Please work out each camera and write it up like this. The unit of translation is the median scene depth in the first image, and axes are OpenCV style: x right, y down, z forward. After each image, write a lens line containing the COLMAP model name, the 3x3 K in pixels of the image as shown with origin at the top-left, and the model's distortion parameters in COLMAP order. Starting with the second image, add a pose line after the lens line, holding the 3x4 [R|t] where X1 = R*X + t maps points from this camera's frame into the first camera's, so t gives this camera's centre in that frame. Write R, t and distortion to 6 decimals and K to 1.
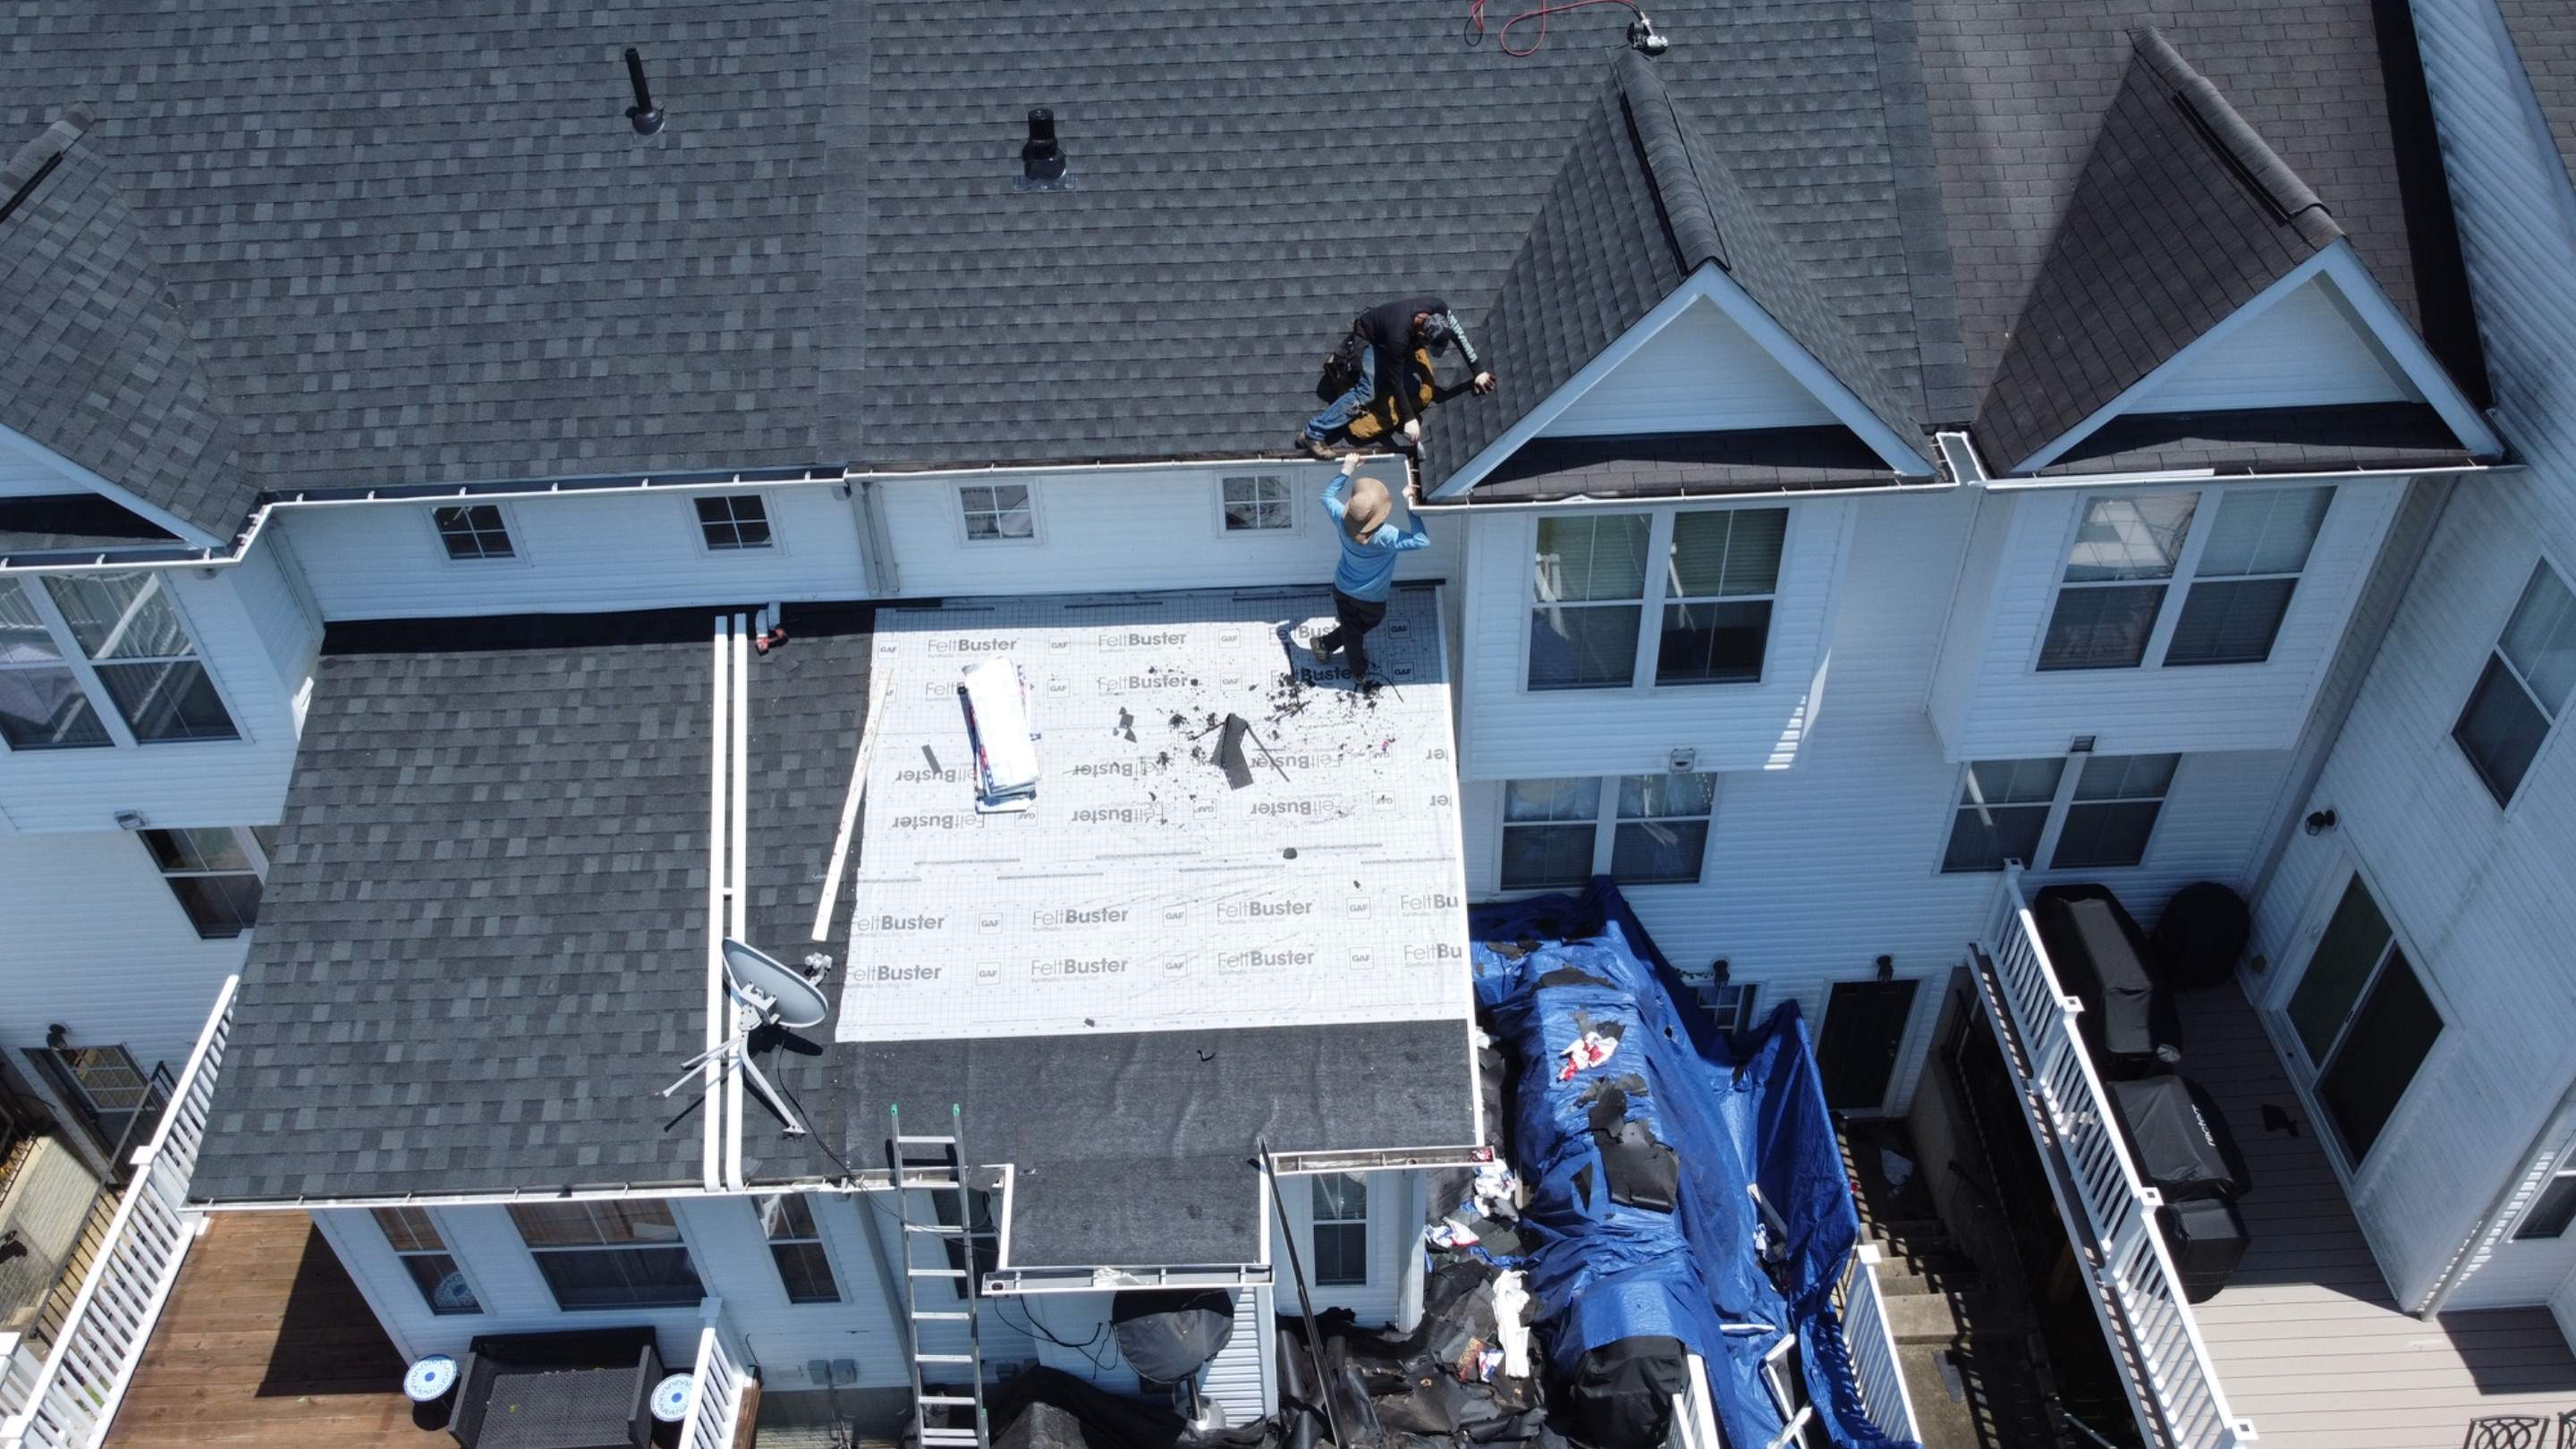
lens RADIAL K [[1951.5, 0, 1288.0], [0, 1951.5, 717.9], [0, 0, 1]] dist [-0.005006, 0.002490]
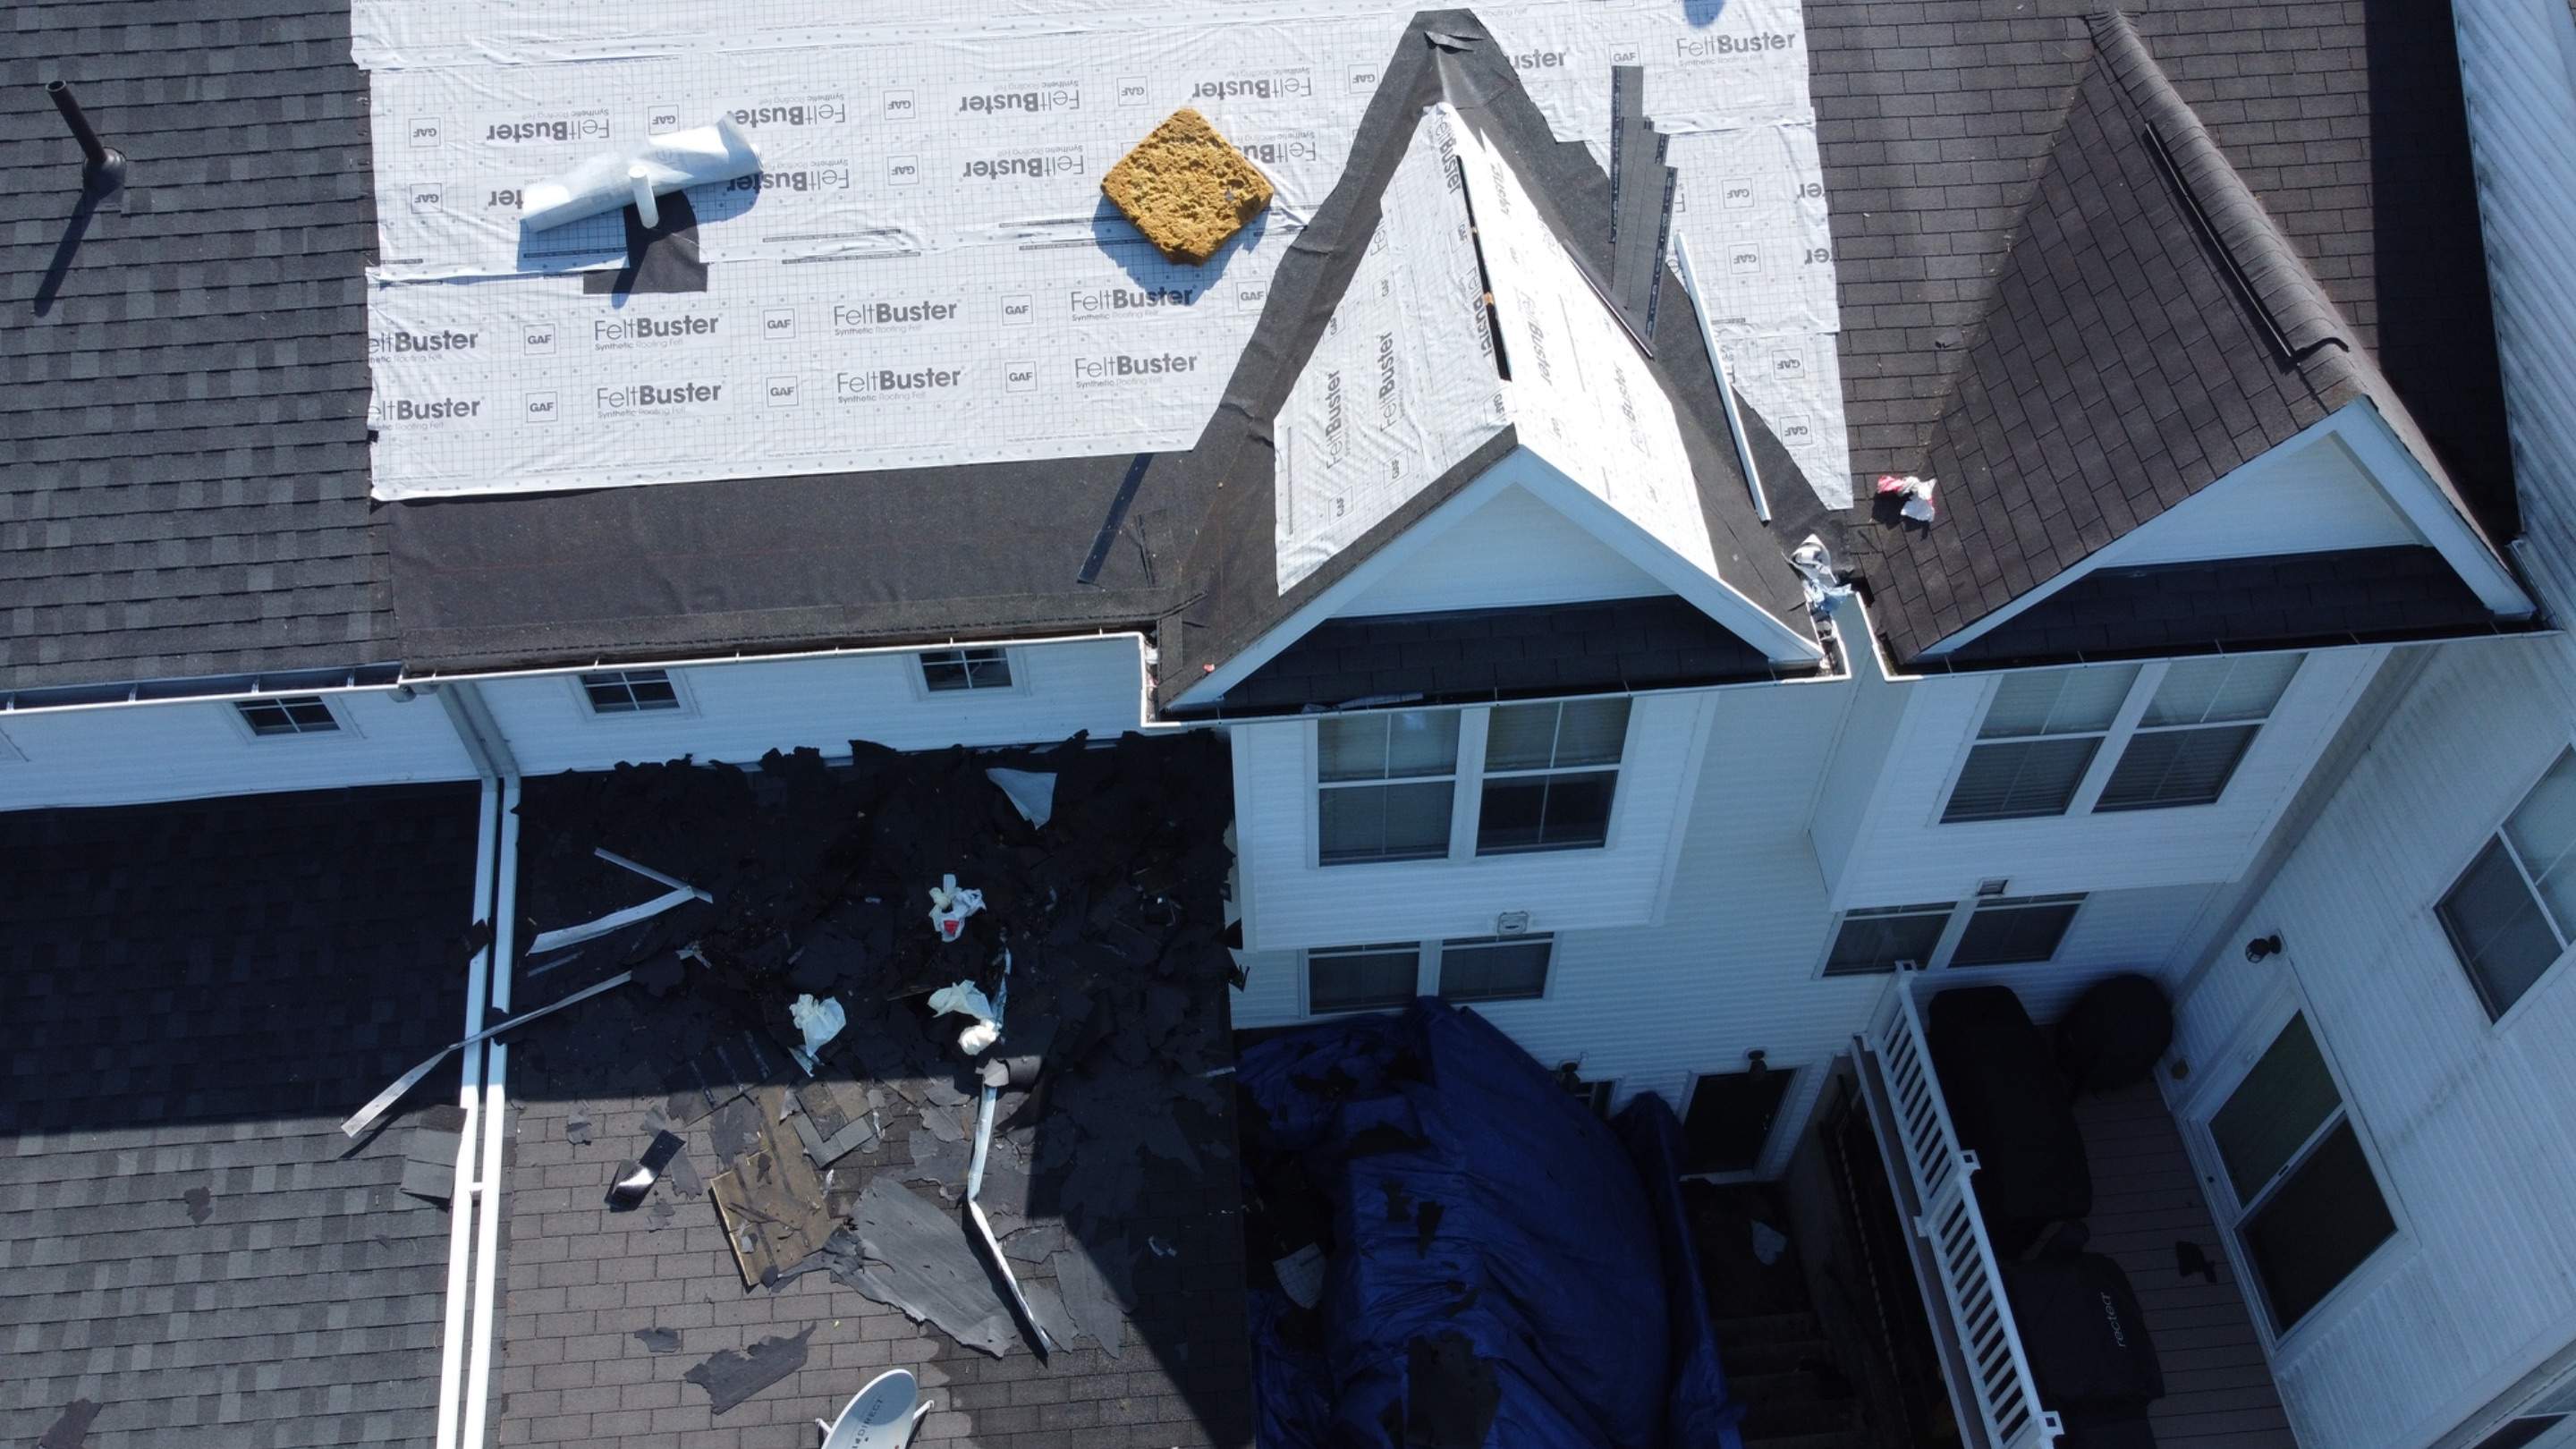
lens RADIAL K [[1951.5, 0, 1287.3], [0, 1951.5, 712.3], [0, 0, 1]] dist [-0.005006, 0.002490]
pose [[0.998580, -0.028522, 0.045002, 0.078920], [0.020934, 0.986752, 0.160882, -0.217240], [-0.048995, -0.159711, 0.985947, 0.225657]]
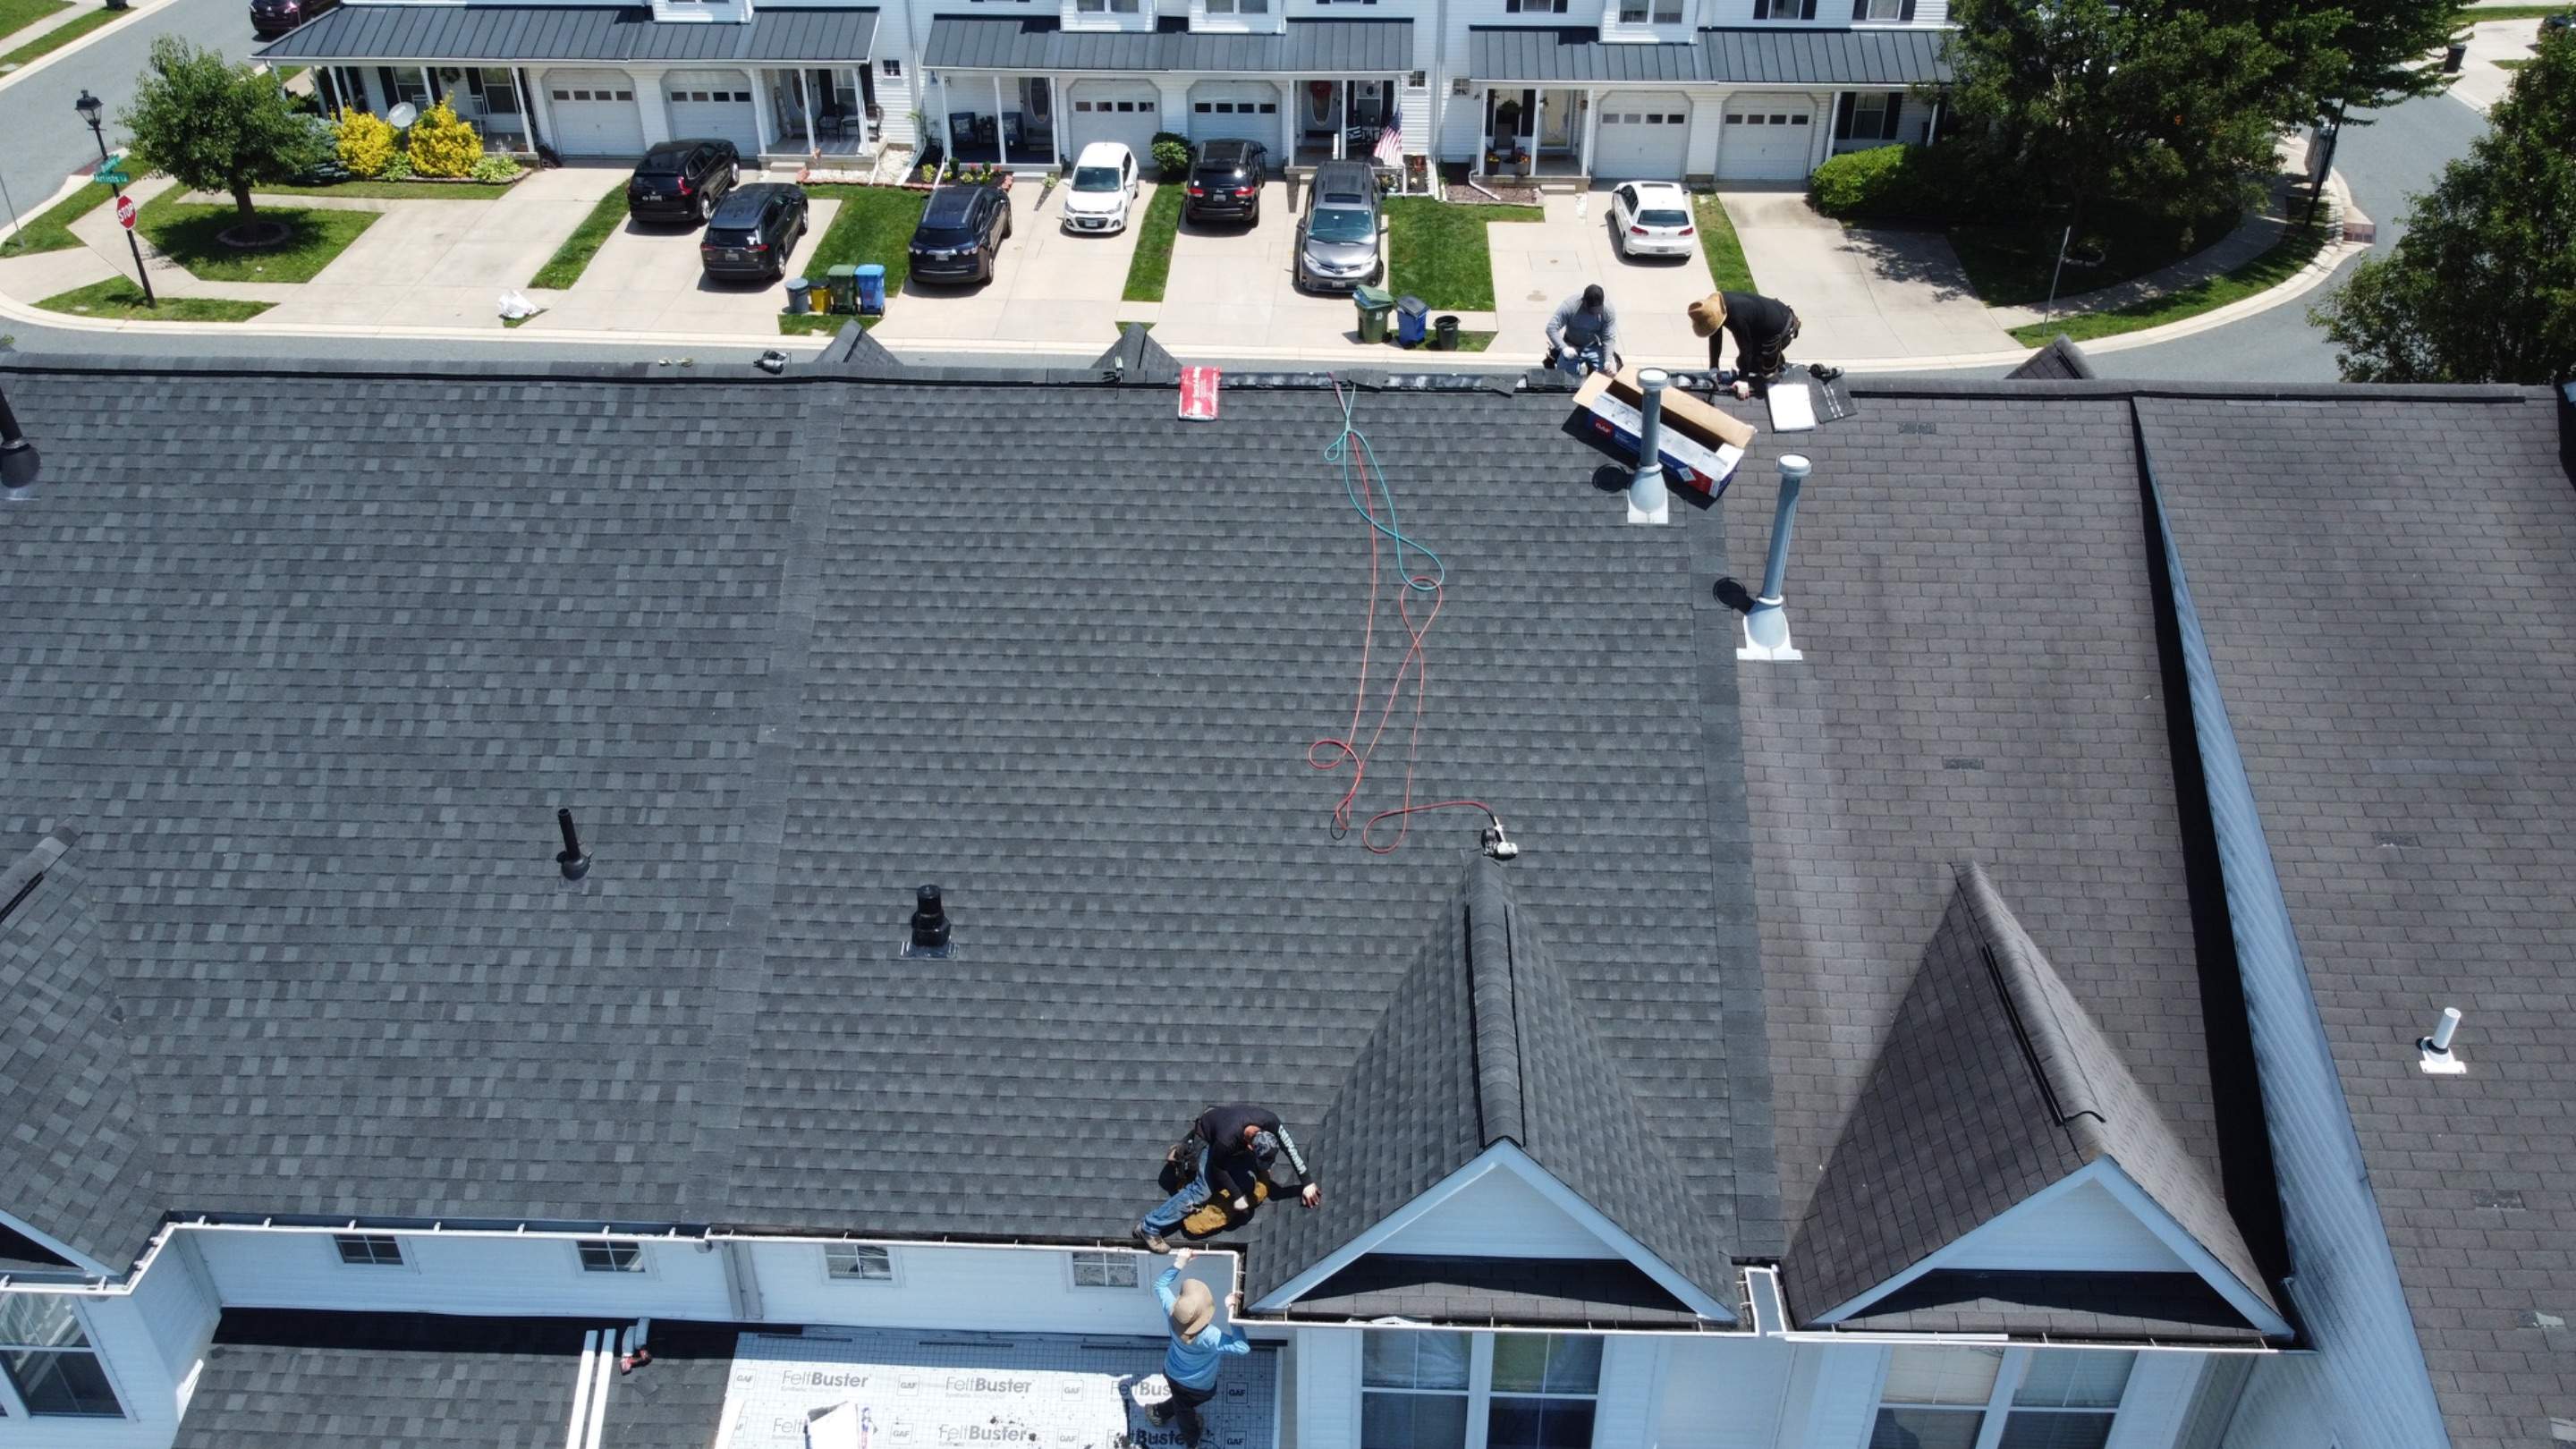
lens RADIAL K [[1951.5, 0, 1288.2], [0, 1951.5, 714.9], [0, 0, 1]] dist [-0.005006, 0.002490]
pose [[0.997606, 0.056740, -0.039545, 0.108425], [-0.062631, 0.983697, -0.168574, -0.233841], [0.029336, 0.170647, 0.984895, -0.076464]]
